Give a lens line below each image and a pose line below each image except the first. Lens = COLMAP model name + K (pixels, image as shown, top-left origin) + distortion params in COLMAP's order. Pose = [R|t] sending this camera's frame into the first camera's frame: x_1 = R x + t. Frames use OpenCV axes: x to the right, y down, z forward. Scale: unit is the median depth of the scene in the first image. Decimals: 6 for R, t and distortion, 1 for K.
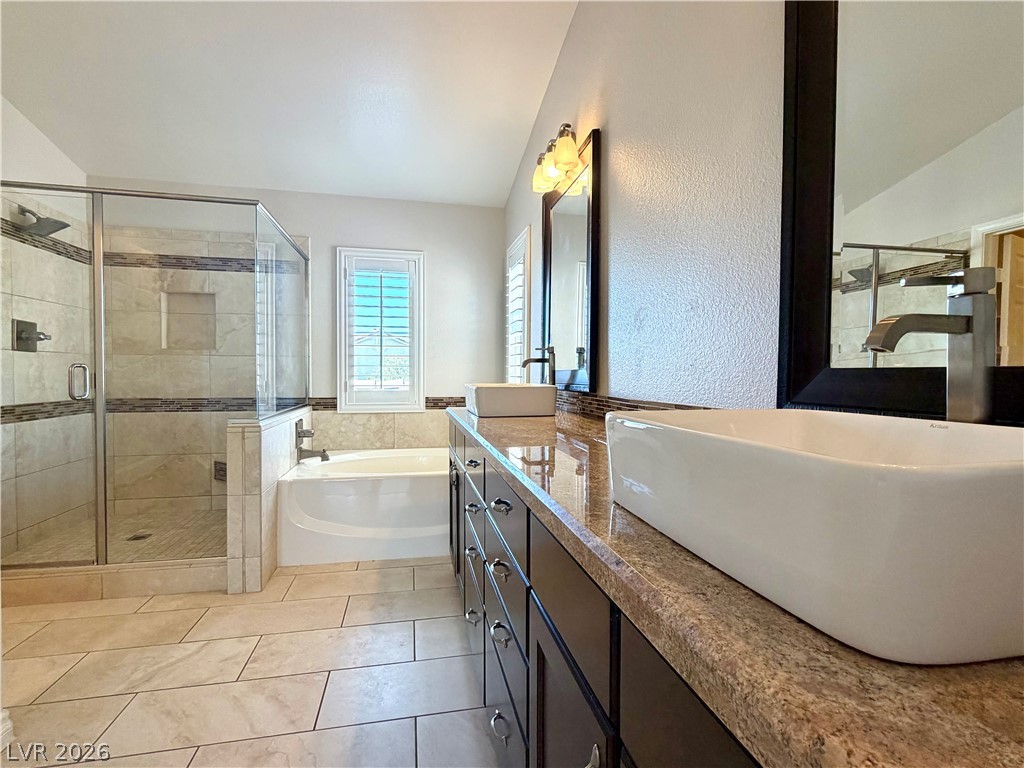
lens RADIAL K [[479.0, 0, 526.3], [0, 479.0, 384.1], [0, 0, 1]] dist [0.002250, 0.000661]
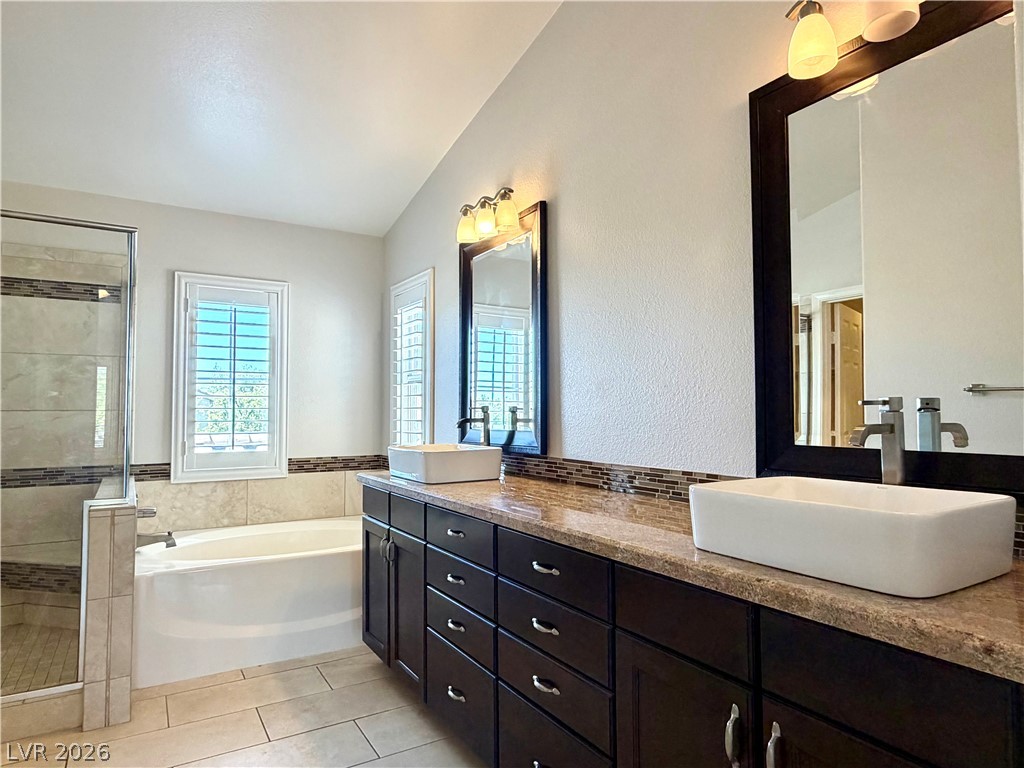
lens RADIAL K [[611.2, 0, 512.0], [0, 611.2, 384.0], [0, 0, 1]] dist [0.003101, -0.001367]
pose [[0.946510, 0.007029, 0.322597, -0.255747], [0.014442, 0.997838, -0.064116, -0.037326], [-0.322350, 0.065346, 0.944362, -0.154437]]
